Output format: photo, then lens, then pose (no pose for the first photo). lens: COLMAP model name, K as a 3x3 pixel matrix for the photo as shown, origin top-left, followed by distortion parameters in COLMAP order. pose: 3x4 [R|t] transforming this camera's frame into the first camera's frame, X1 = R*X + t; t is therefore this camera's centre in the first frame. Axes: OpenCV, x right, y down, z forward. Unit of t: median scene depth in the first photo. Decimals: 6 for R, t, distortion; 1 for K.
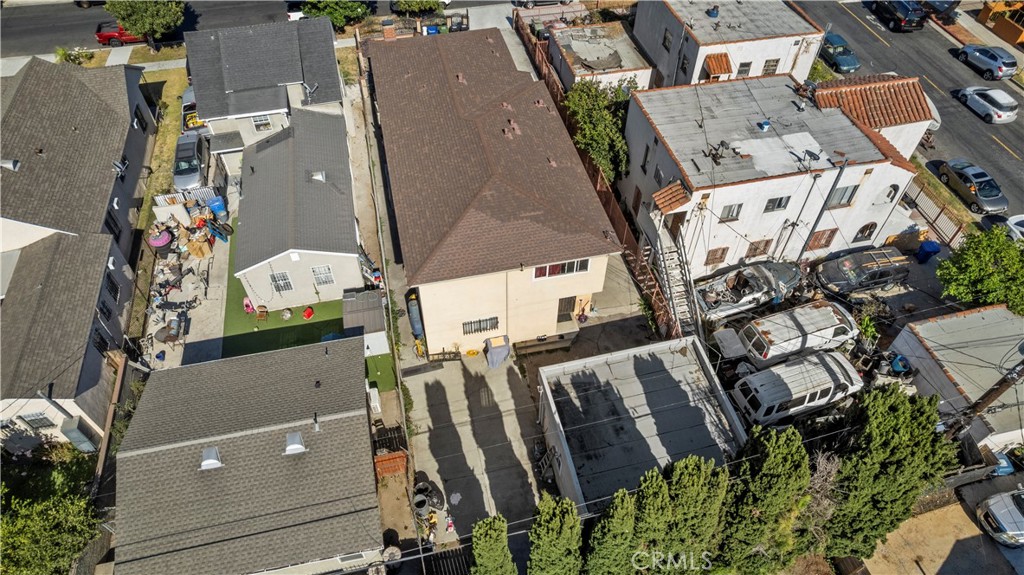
lens RADIAL K [[645.0, 0, 508.3], [0, 645.0, 288.6], [0, 0, 1]] dist [-0.105963, 0.087592]
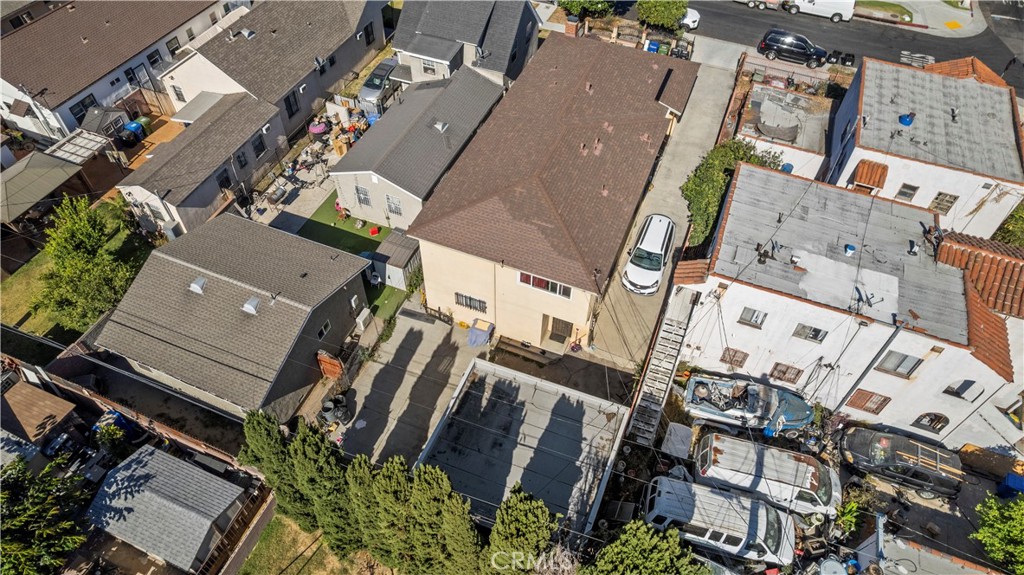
lens RADIAL K [[645.0, 0, 508.3], [0, 645.0, 288.6], [0, 0, 1]] dist [-0.105963, 0.087592]
pose [[0.822664, 0.440772, -0.359088, 0.354544], [-0.441422, 0.893250, 0.085151, -0.075987], [0.358287, 0.088458, 0.929411, 0.028626]]
